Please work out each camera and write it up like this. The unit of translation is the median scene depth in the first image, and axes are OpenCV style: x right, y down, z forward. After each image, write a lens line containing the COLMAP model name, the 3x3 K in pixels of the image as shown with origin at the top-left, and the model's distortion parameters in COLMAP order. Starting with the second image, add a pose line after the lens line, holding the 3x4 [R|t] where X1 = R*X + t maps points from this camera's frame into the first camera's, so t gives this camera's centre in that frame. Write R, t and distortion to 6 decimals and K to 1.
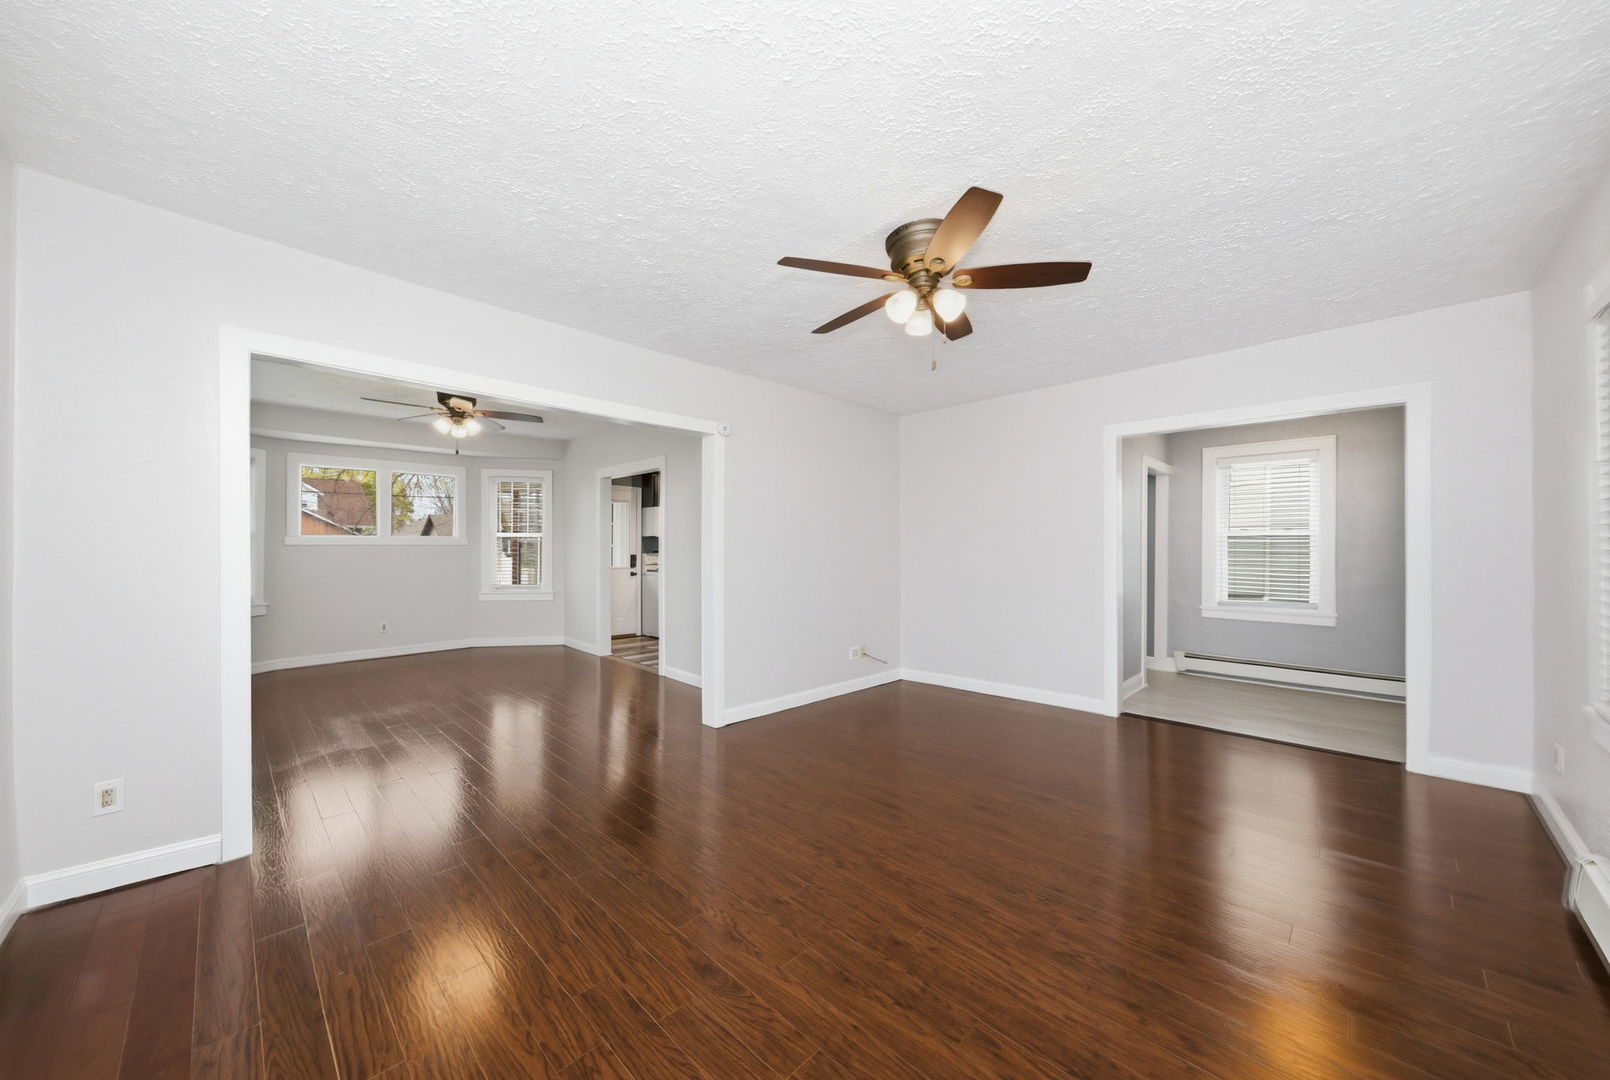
lens RADIAL K [[570.4, 0, 795.3], [0, 570.4, 548.1], [0, 0, 1]] dist [0.001845, -0.000993]
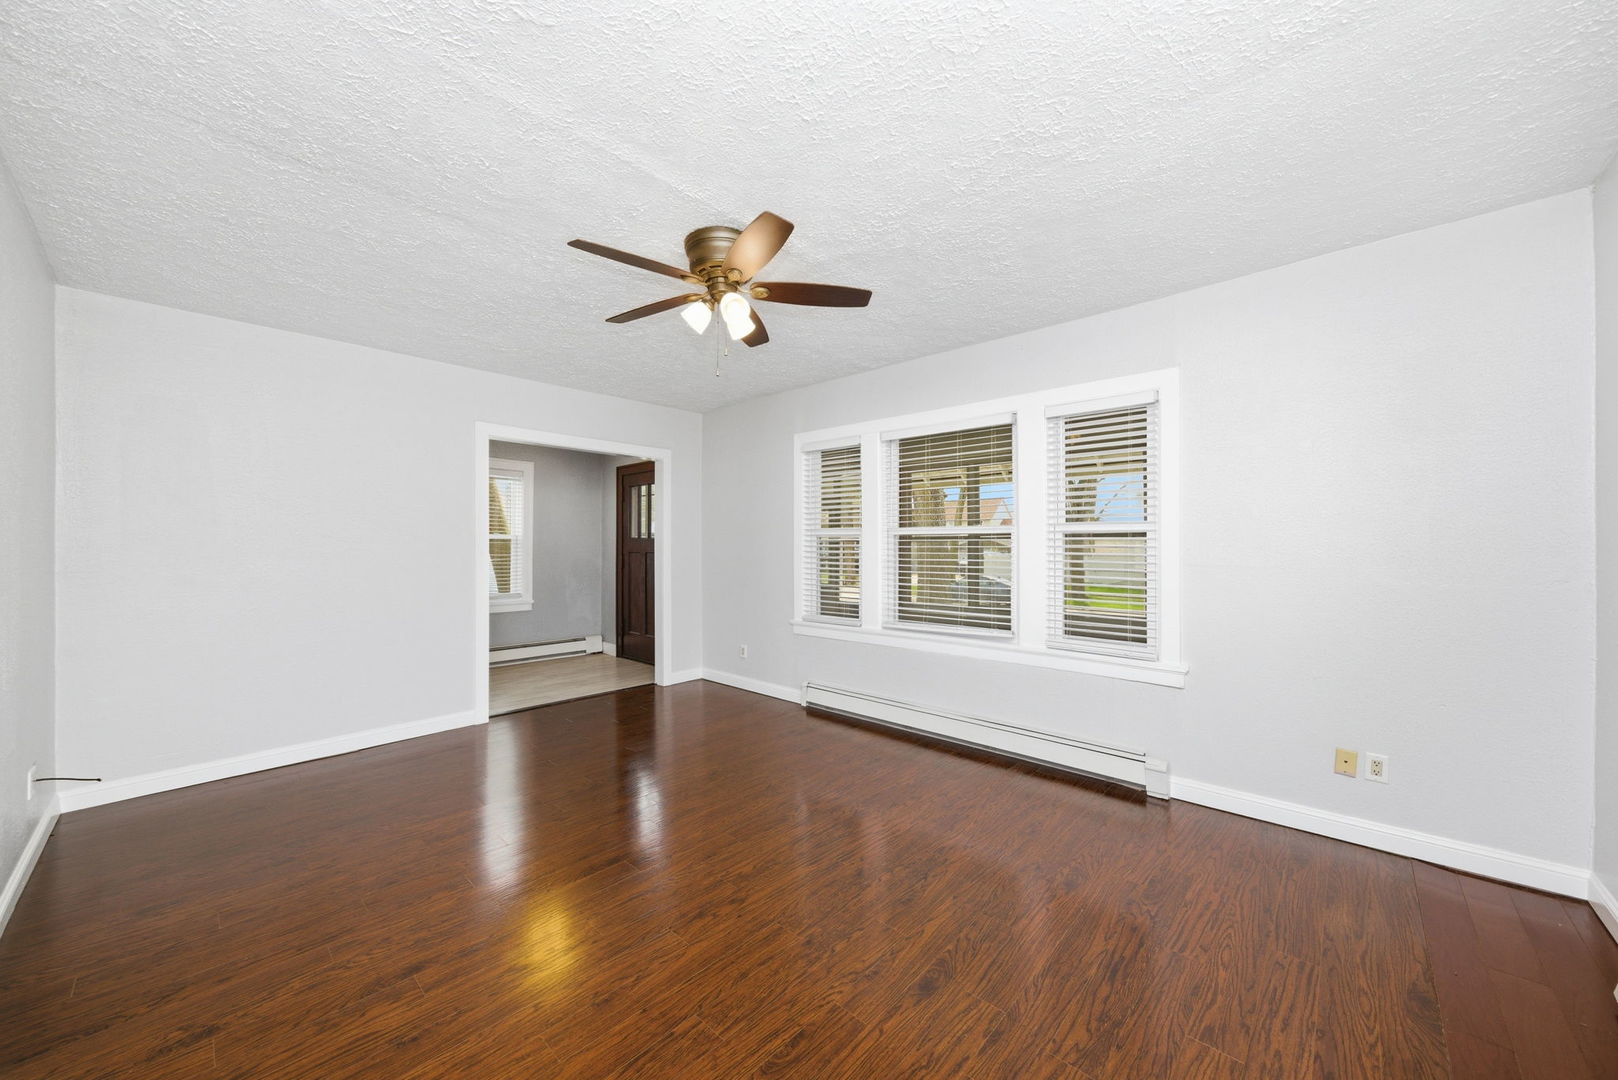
lens RADIAL K [[573.3, 0, 799.4], [0, 573.3, 544.5], [0, 0, 1]] dist [0.001845, -0.000993]
pose [[-0.025697, 0.009569, 0.999624, -1.049194], [-0.005282, 0.999939, -0.009707, -0.008671], [-0.999656, -0.005530, -0.025645, 1.148481]]
